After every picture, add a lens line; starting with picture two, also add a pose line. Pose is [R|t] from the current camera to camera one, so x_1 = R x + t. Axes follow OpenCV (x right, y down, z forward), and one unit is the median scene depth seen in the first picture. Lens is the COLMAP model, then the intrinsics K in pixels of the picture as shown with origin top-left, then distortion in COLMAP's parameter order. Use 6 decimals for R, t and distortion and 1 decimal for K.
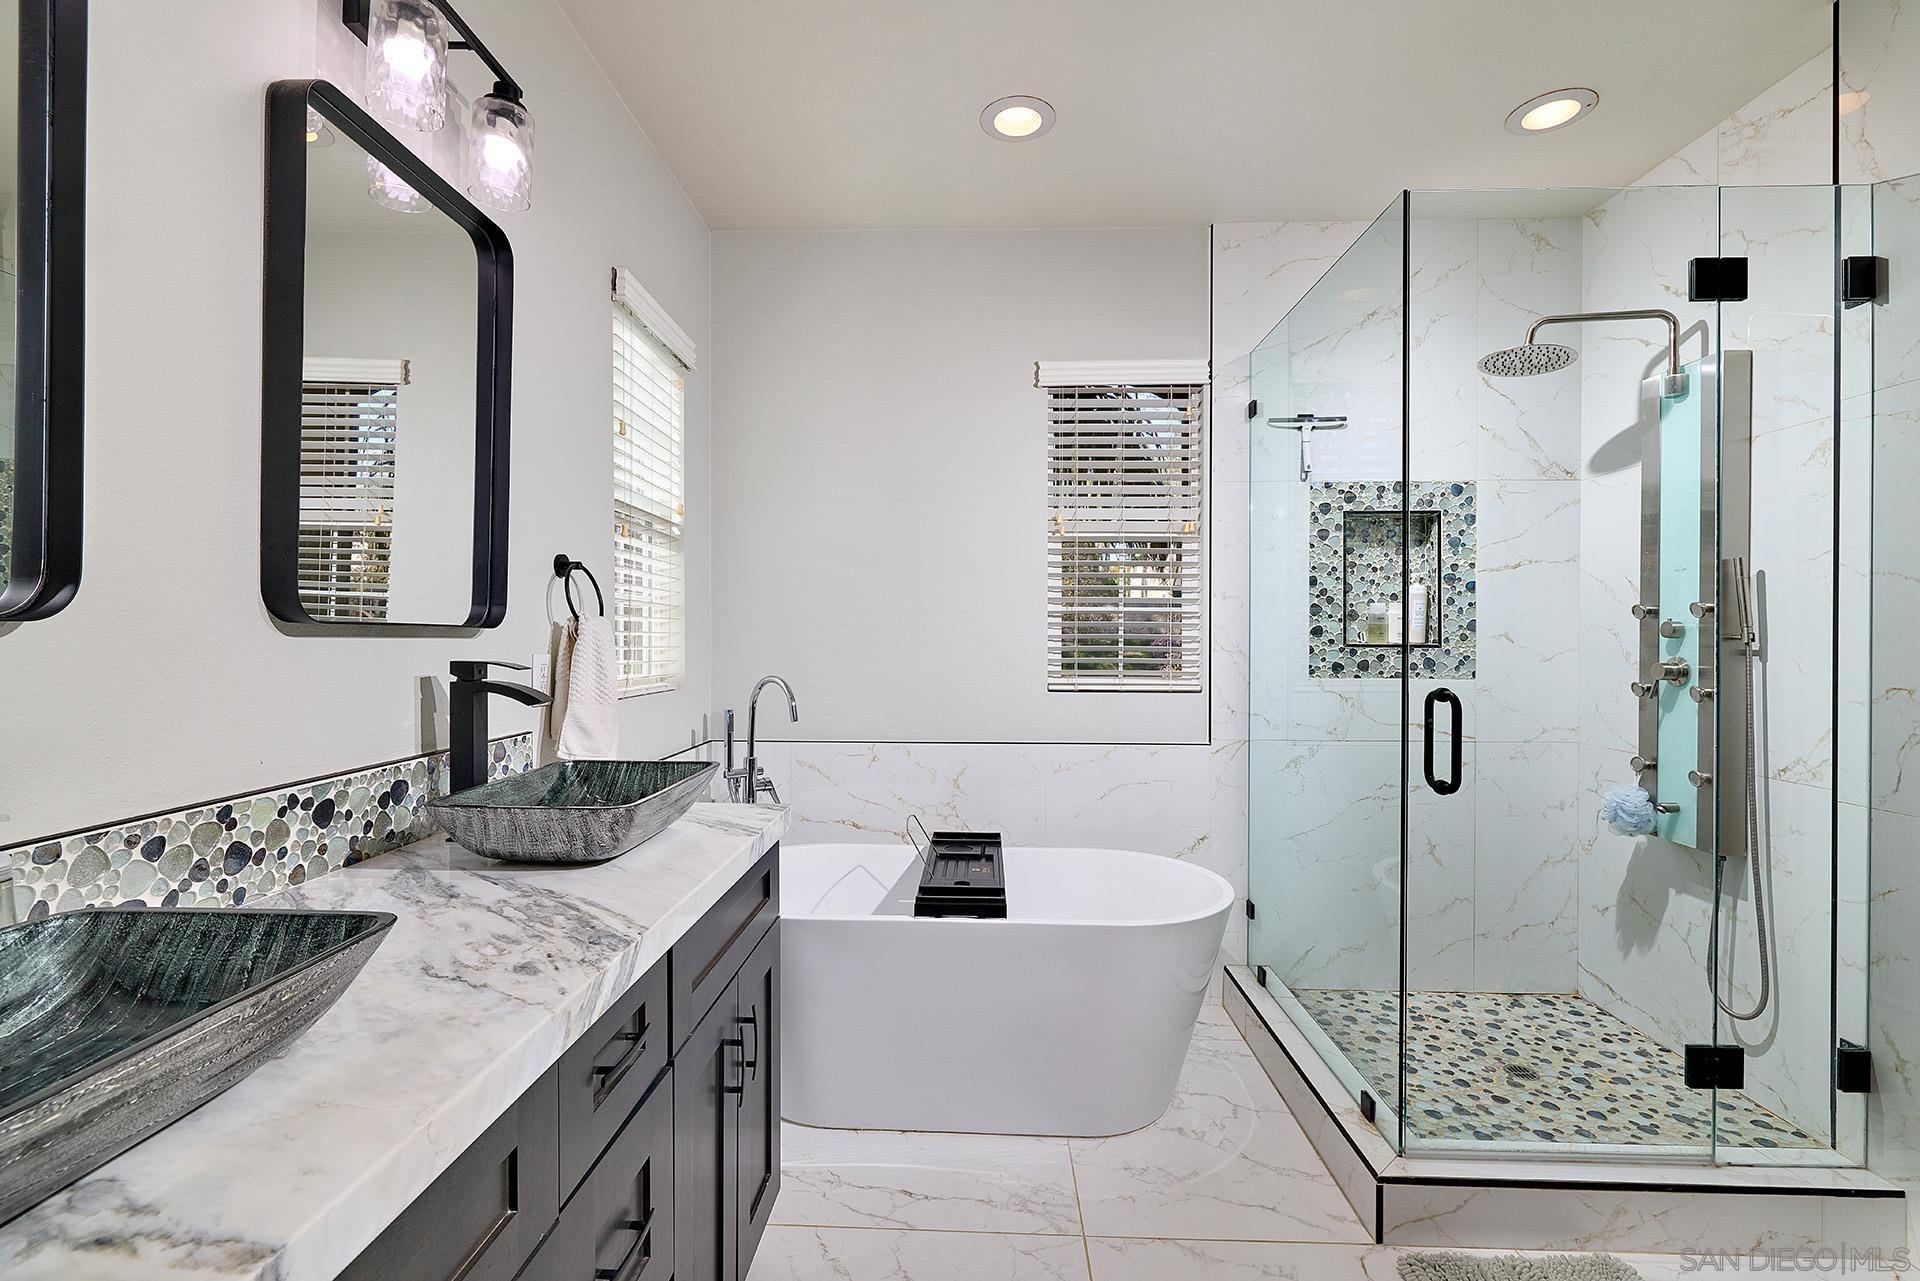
lens RADIAL K [[830.3, 0, 965.7], [0, 830.3, 639.8], [0, 0, 1]] dist [-0.000684, 0.000085]
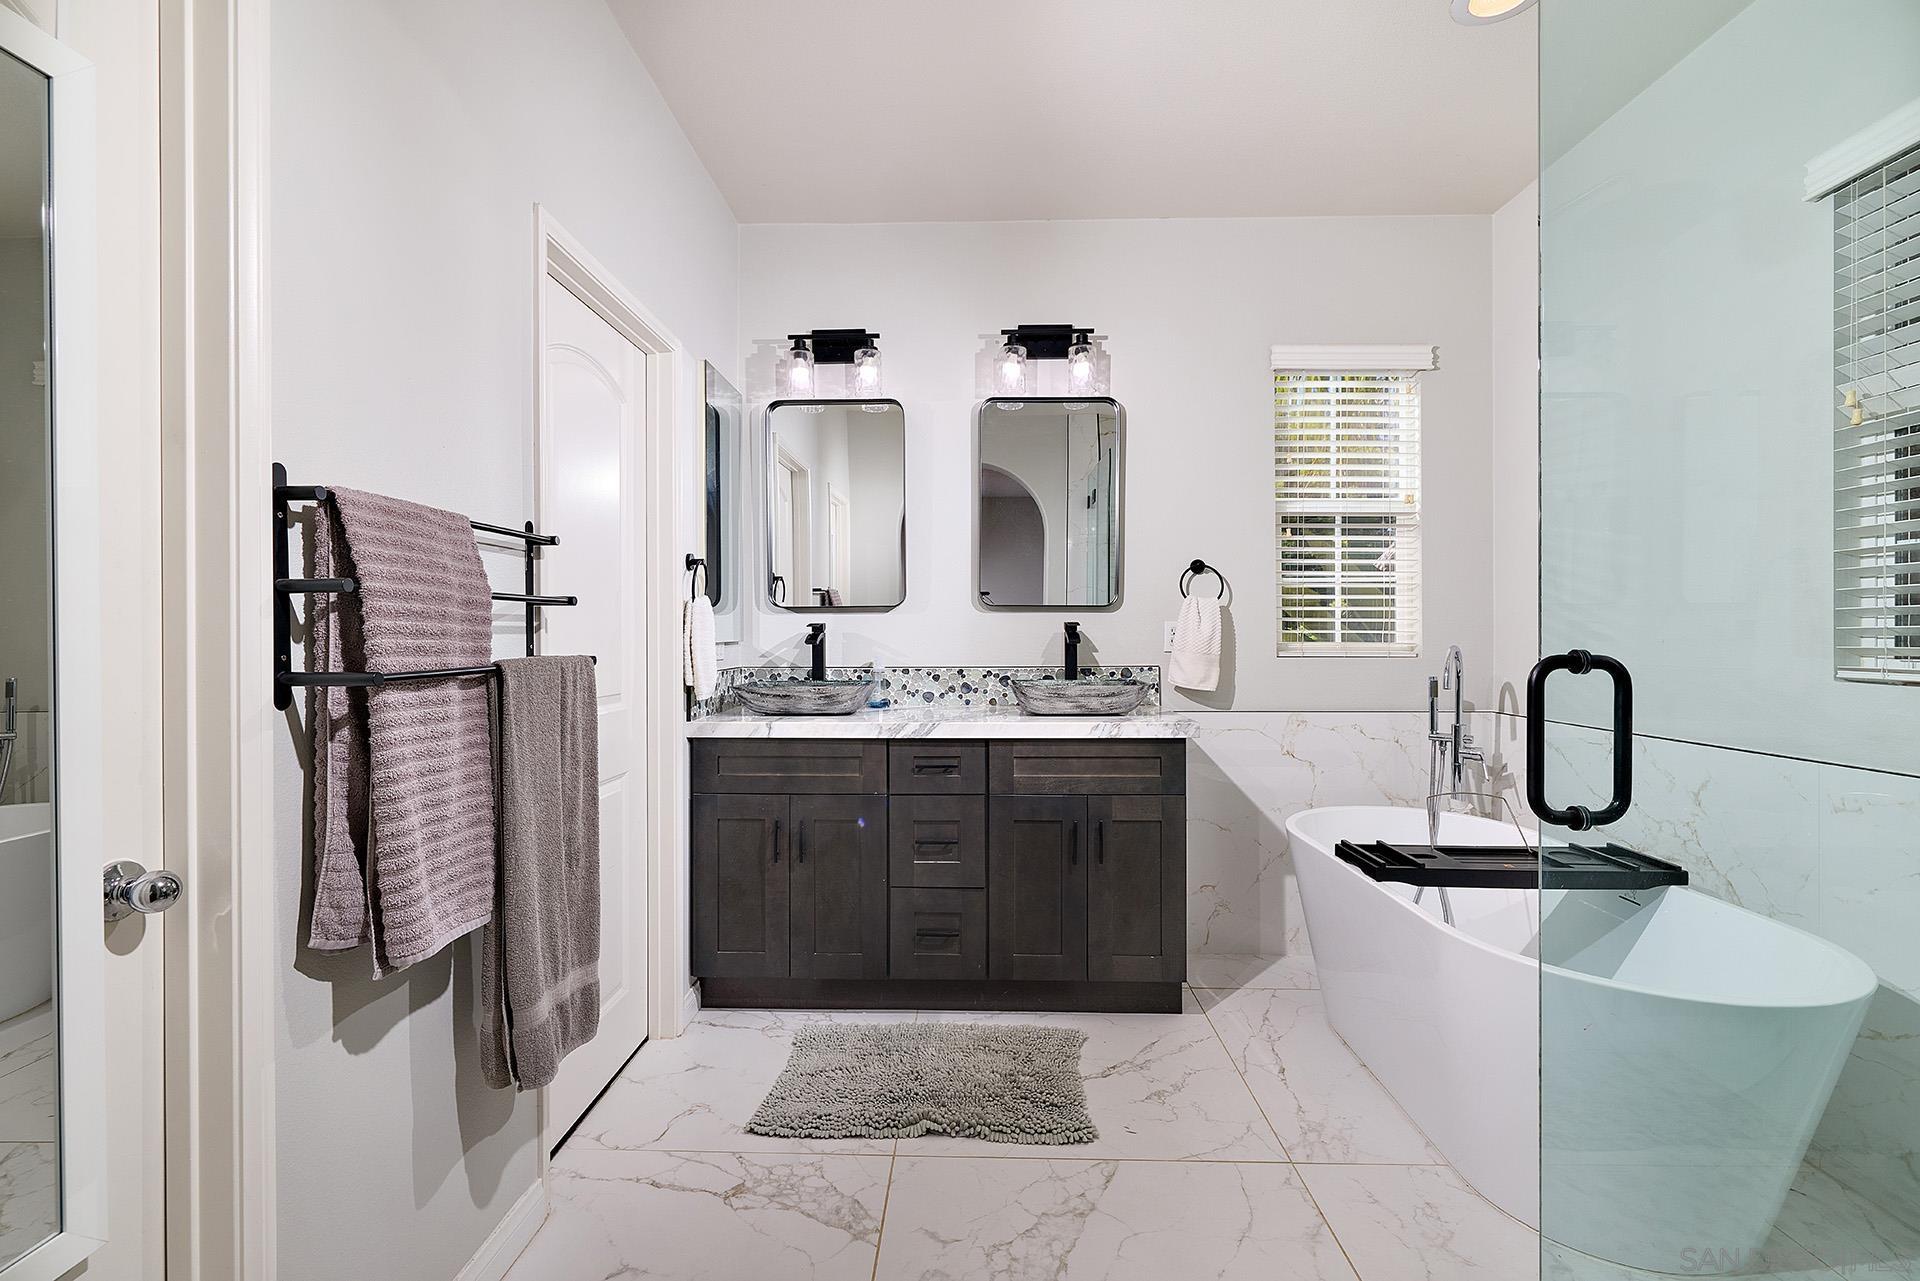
lens RADIAL K [[830.3, 0, 965.3], [0, 830.3, 645.8], [0, 0, 1]] dist [-0.000684, 0.000085]
pose [[0.007578, 0.005884, -0.999954, 1.113870], [-0.001968, 0.999981, 0.005869, 0.054069], [0.999969, 0.001924, 0.007590, 0.541053]]
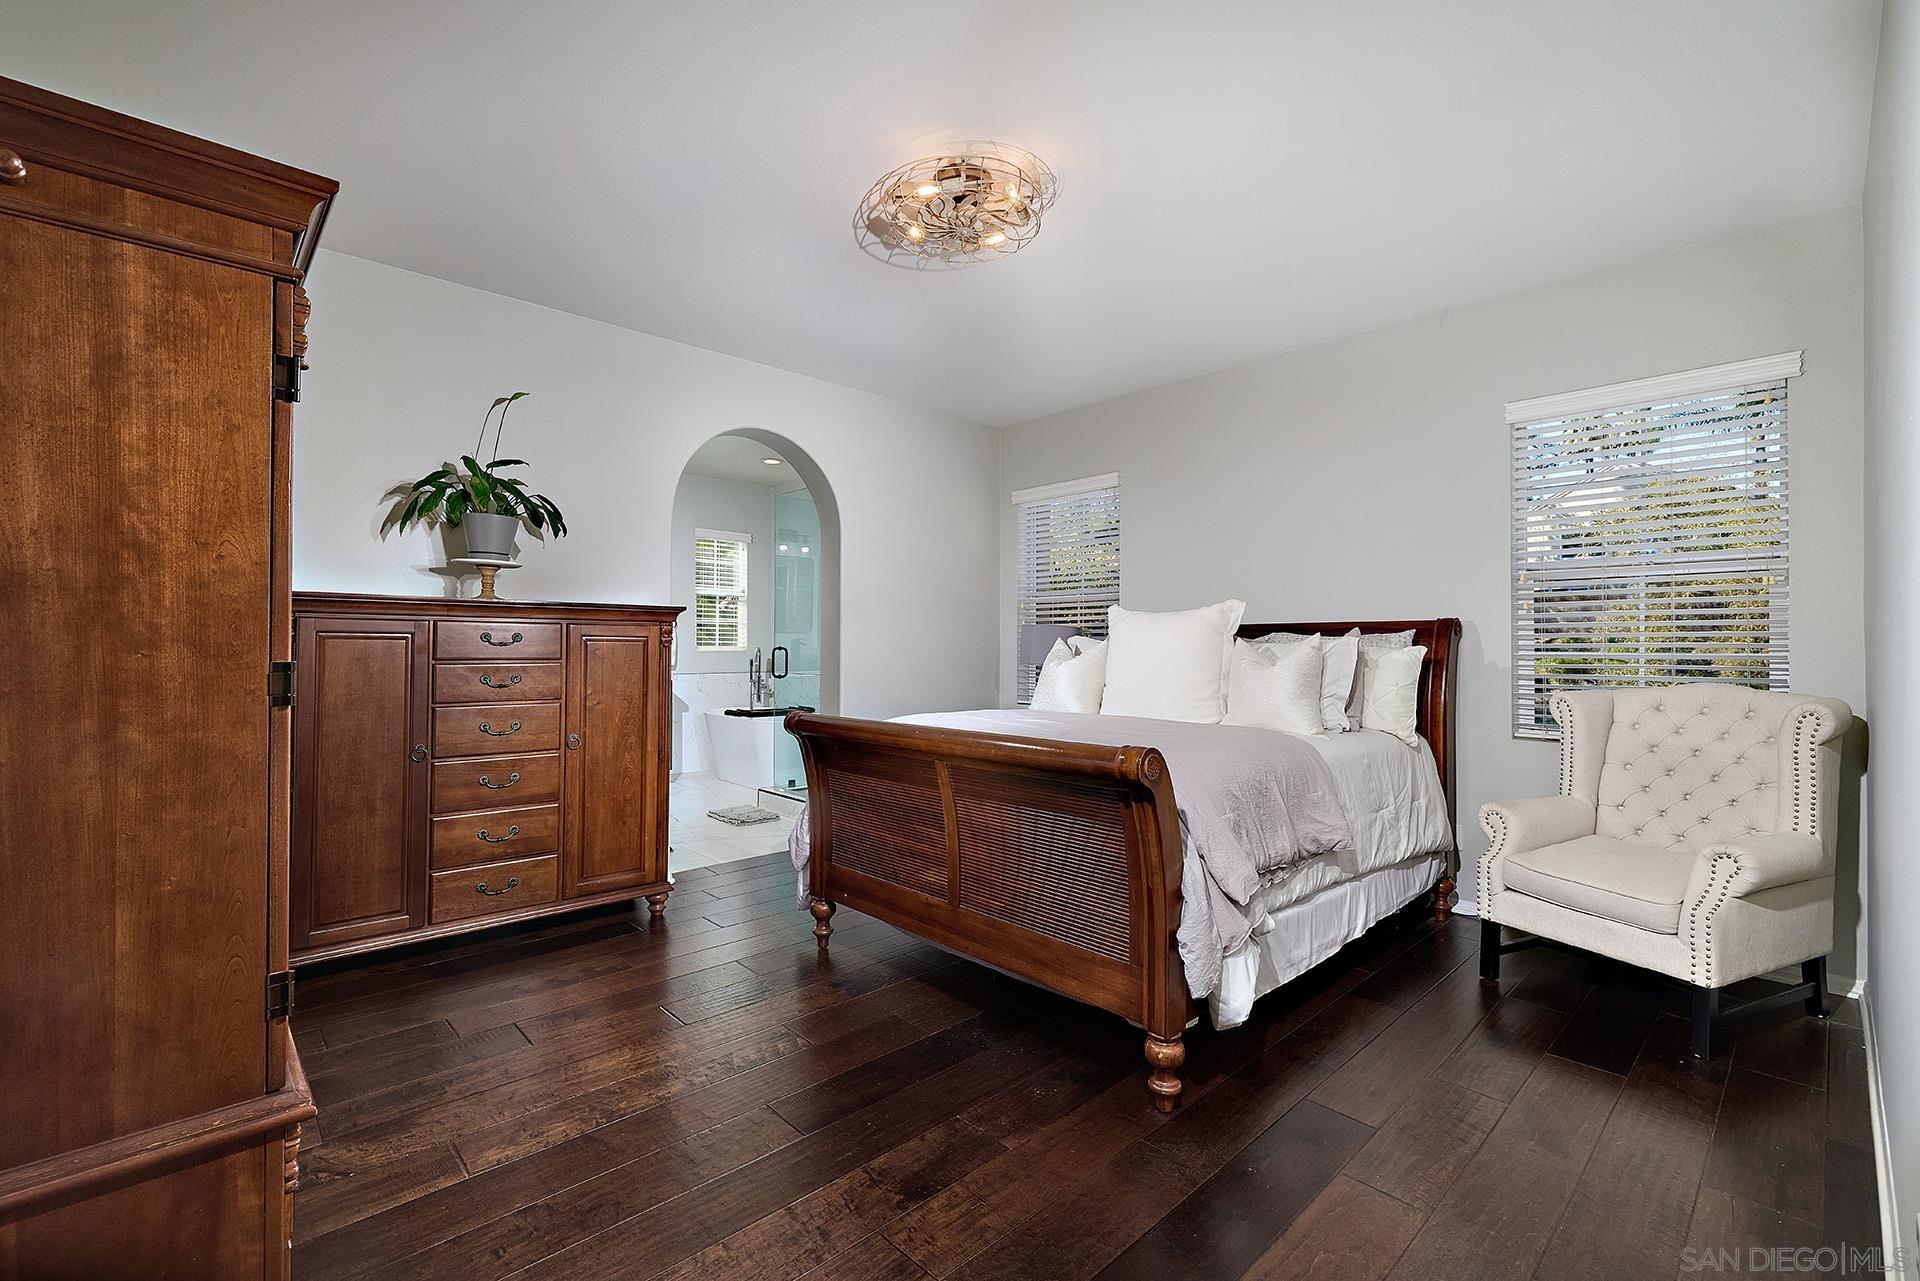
lens RADIAL K [[830.3, 0, 957.1], [0, 830.3, 644.9], [0, 0, 1]] dist [-0.000684, 0.000085]
pose [[0.704503, -0.001733, -0.709699, 3.183461], [-0.002950, 0.999981, -0.005371, 0.068412], [0.709695, 0.005878, 0.704484, -0.731495]]
